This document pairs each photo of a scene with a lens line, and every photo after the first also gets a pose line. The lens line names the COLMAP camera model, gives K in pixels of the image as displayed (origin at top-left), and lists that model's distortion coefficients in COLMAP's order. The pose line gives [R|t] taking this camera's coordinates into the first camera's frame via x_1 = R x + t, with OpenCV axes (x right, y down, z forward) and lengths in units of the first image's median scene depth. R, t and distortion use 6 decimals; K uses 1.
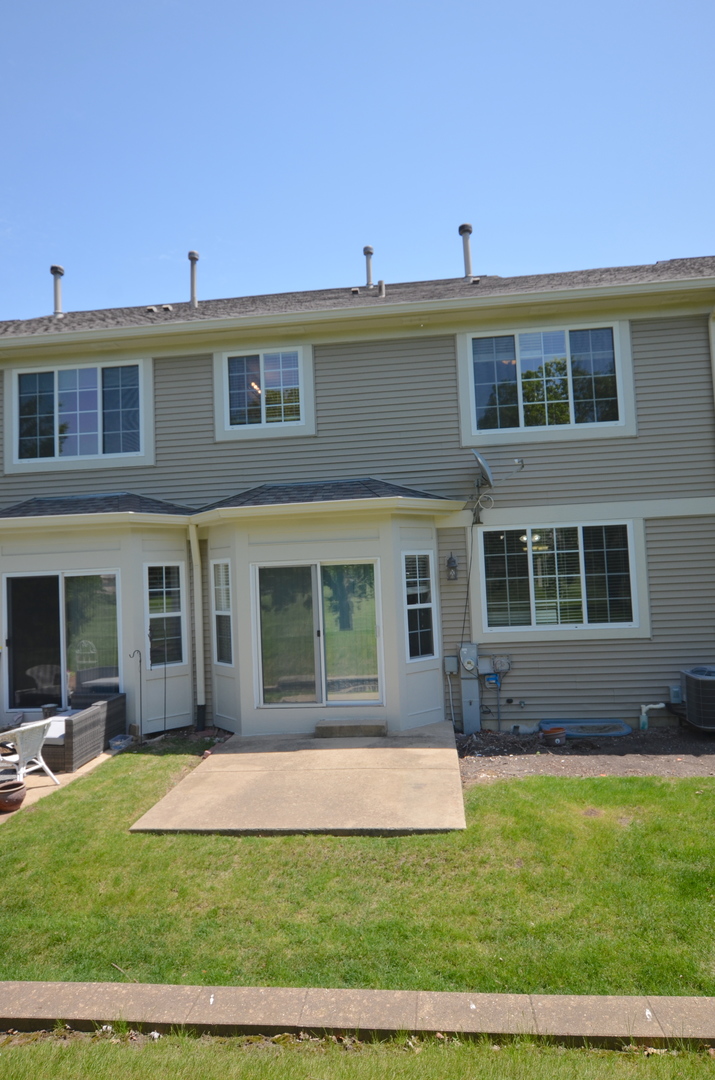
lens RADIAL K [[608.2, 0, 359.7], [0, 608.2, 535.4], [0, 0, 1]] dist [-0.000994, 0.001252]
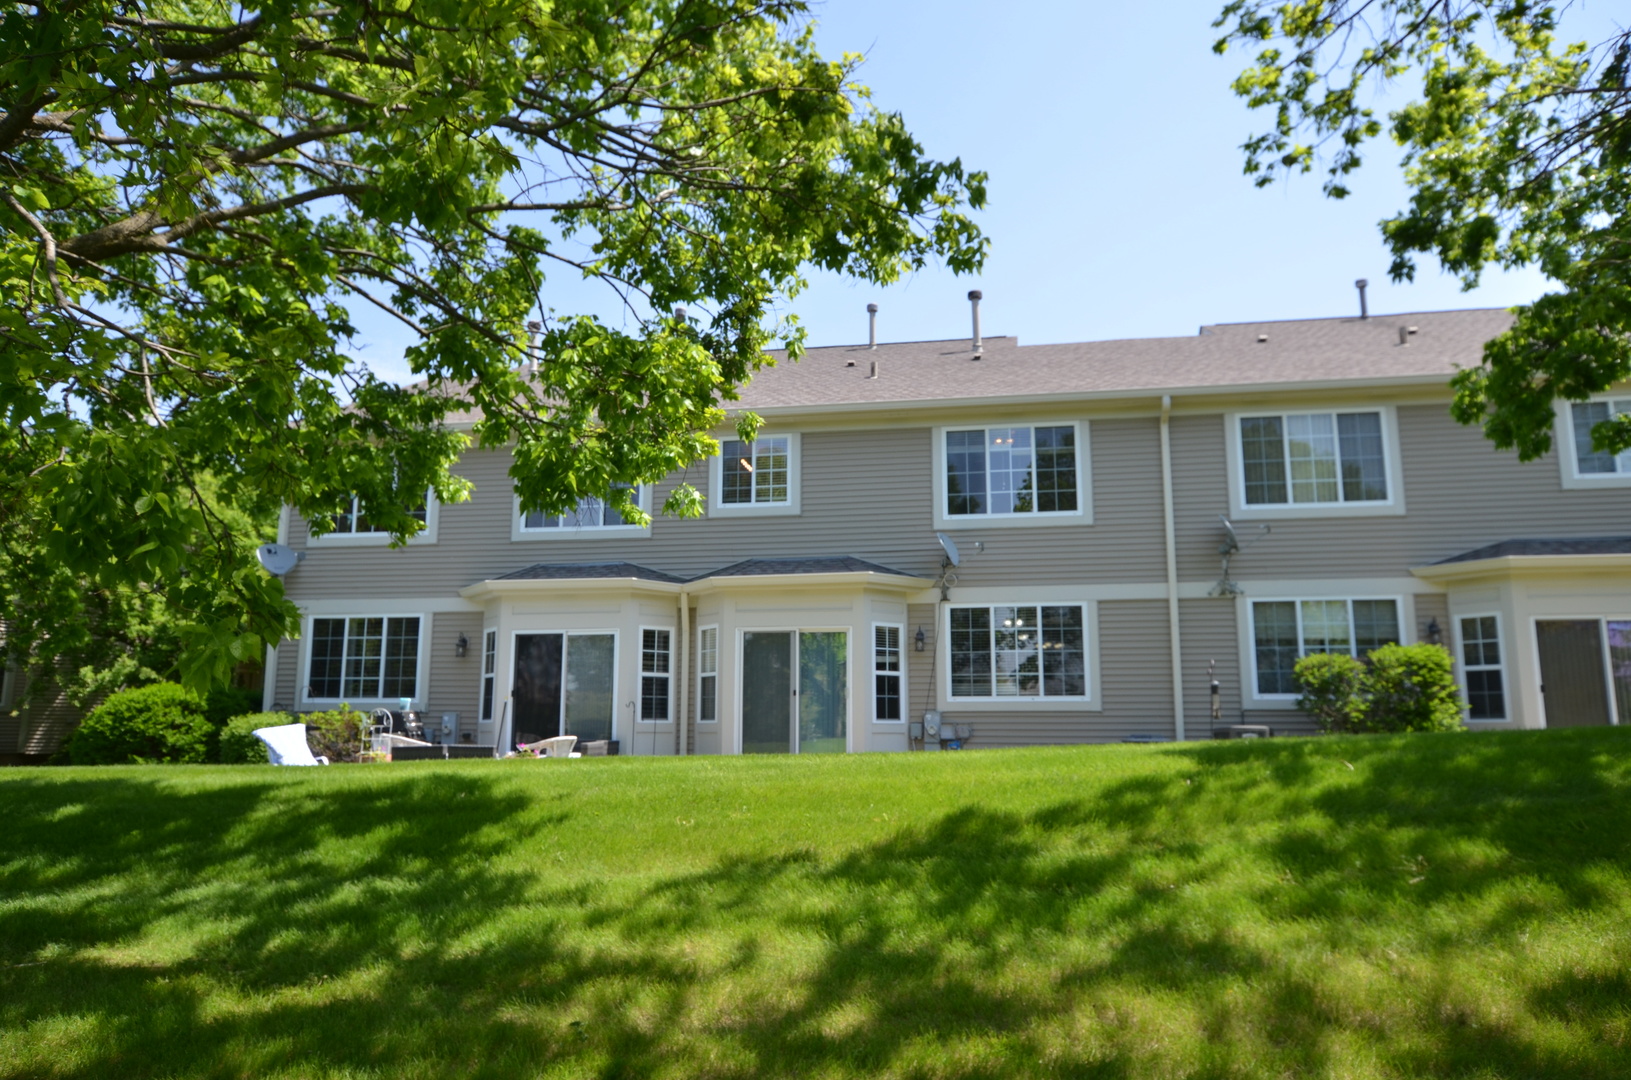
lens RADIAL K [[1129.7, 0, 814.9], [0, 1129.7, 540.5], [0, 0, 1]] dist [0.000477, -0.000014]
pose [[0.996480, 0.031834, -0.077553, 0.114551], [-0.040632, 0.992575, -0.114646, 0.114334], [0.073328, 0.117393, 0.990375, -1.020826]]
